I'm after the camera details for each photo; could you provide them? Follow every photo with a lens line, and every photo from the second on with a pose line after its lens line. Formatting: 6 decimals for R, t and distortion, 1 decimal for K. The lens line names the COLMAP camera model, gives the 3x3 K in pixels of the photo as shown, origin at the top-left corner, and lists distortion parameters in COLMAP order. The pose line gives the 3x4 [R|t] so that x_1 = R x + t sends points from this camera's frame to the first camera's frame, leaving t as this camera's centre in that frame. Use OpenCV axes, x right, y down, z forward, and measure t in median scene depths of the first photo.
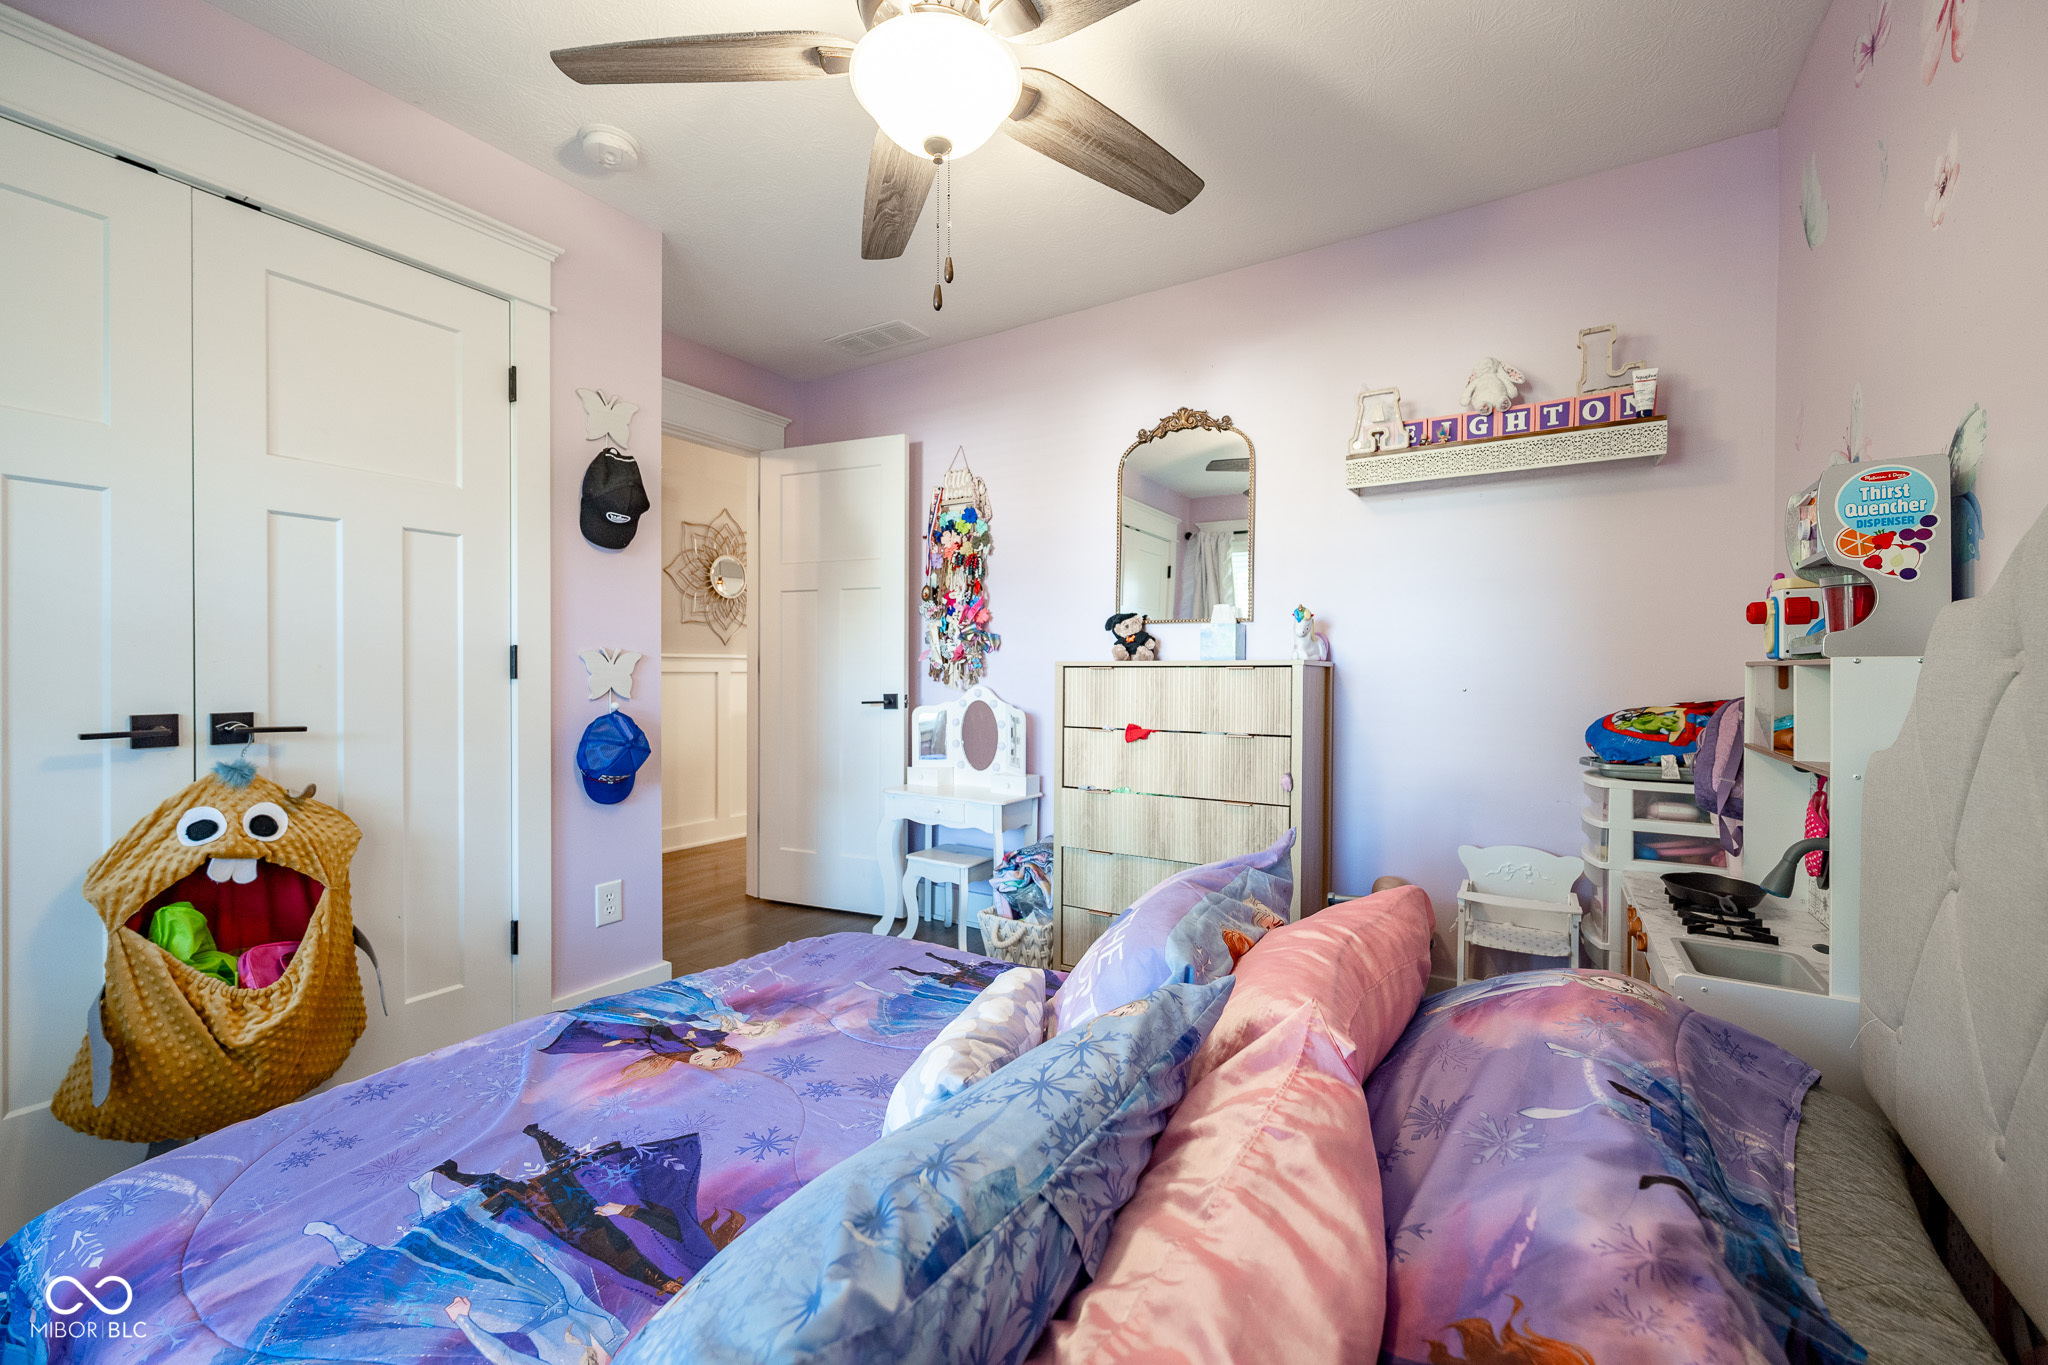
lens RADIAL K [[815.8, 0, 1027.4], [0, 815.8, 681.4], [0, 0, 1]] dist [0.001899, 0.000056]
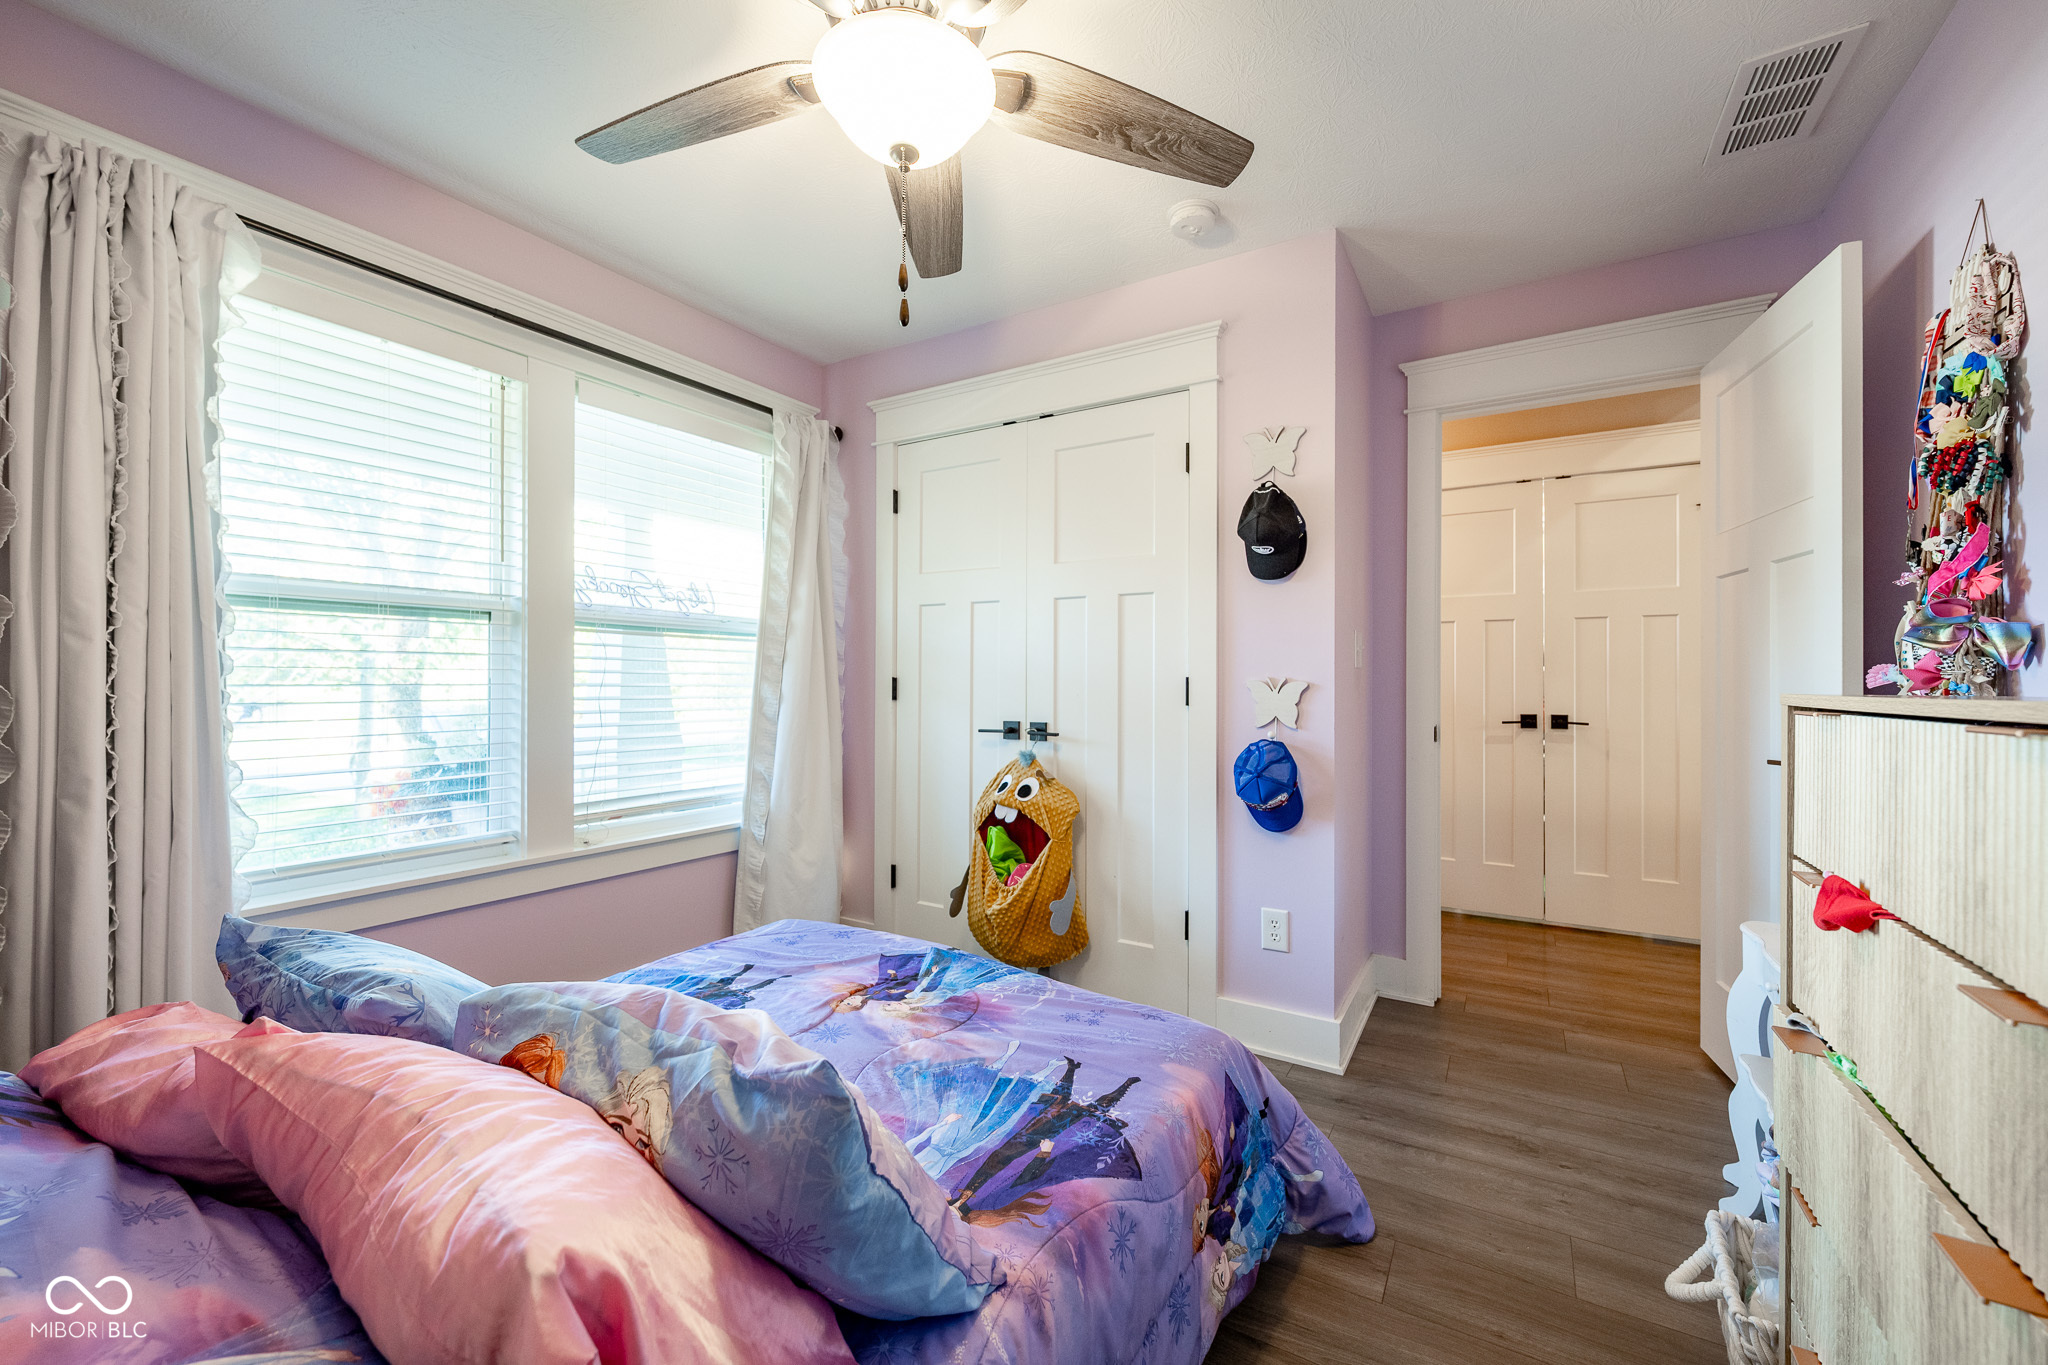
lens RADIAL K [[815.8, 0, 1025.7], [0, 815.8, 677.8], [0, 0, 1]] dist [0.001899, 0.000056]
pose [[0.007783, -0.009239, -0.999927, 0.720631], [-0.014410, 0.999852, -0.009350, -0.037782], [0.999866, 0.014482, 0.007648, 0.986169]]
